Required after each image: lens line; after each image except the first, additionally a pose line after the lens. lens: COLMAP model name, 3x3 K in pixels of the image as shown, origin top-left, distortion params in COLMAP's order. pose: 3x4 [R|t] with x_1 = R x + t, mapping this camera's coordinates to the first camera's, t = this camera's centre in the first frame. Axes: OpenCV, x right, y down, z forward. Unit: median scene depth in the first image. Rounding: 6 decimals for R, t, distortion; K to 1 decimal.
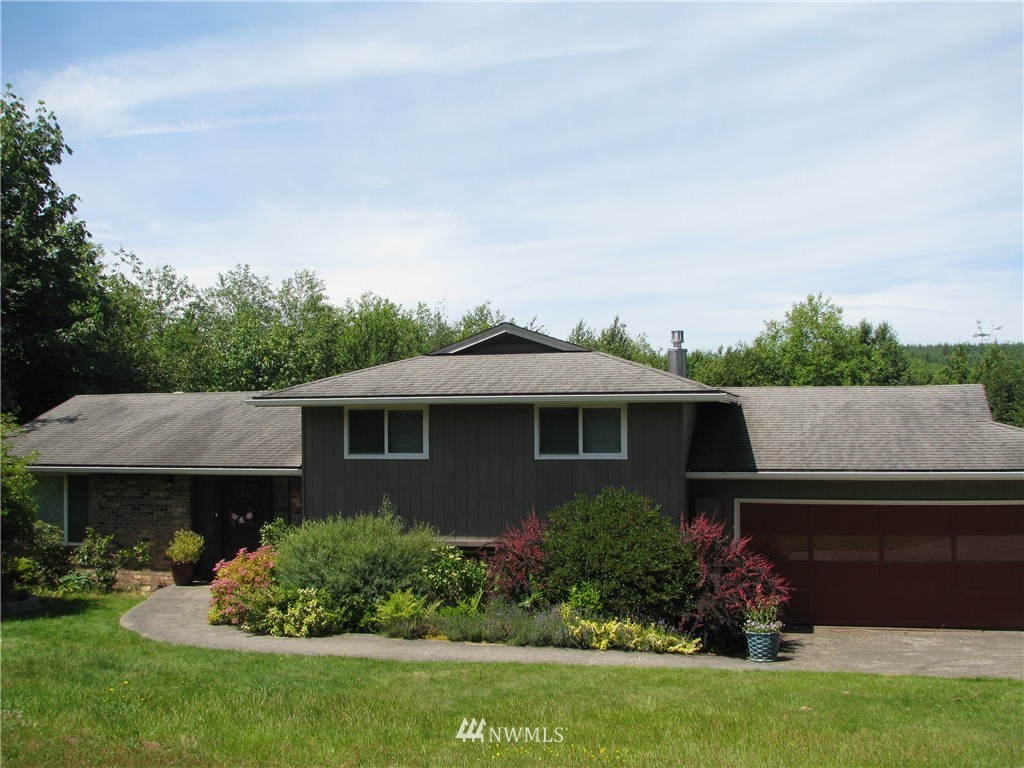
lens RADIAL K [[1077.6, 0, 516.8], [0, 1077.6, 381.3], [0, 0, 1]] dist [-0.091451, 0.000000]
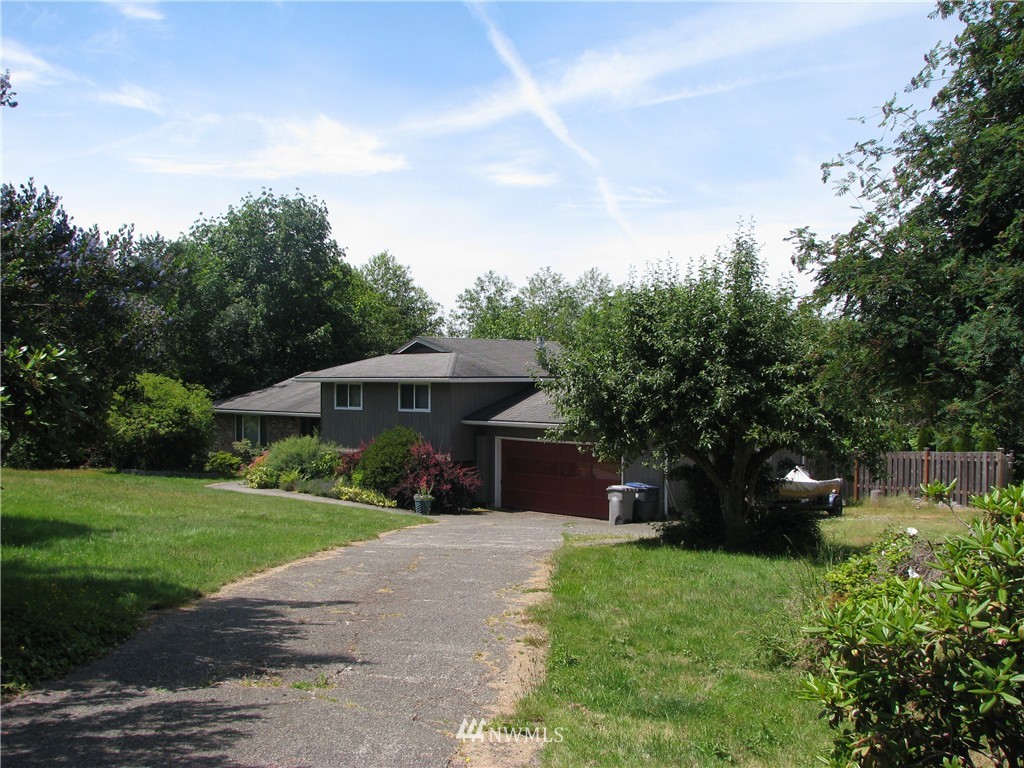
lens RADIAL K [[1077.6, 0, 506.5], [0, 1077.6, 383.6], [0, 0, 1]] dist [-0.091451, 0.000000]
pose [[0.871165, 0.011476, -0.490856, 1.060198], [0.012011, 0.998929, 0.044672, -0.056576], [0.490843, -0.044813, 0.870095, -0.529562]]
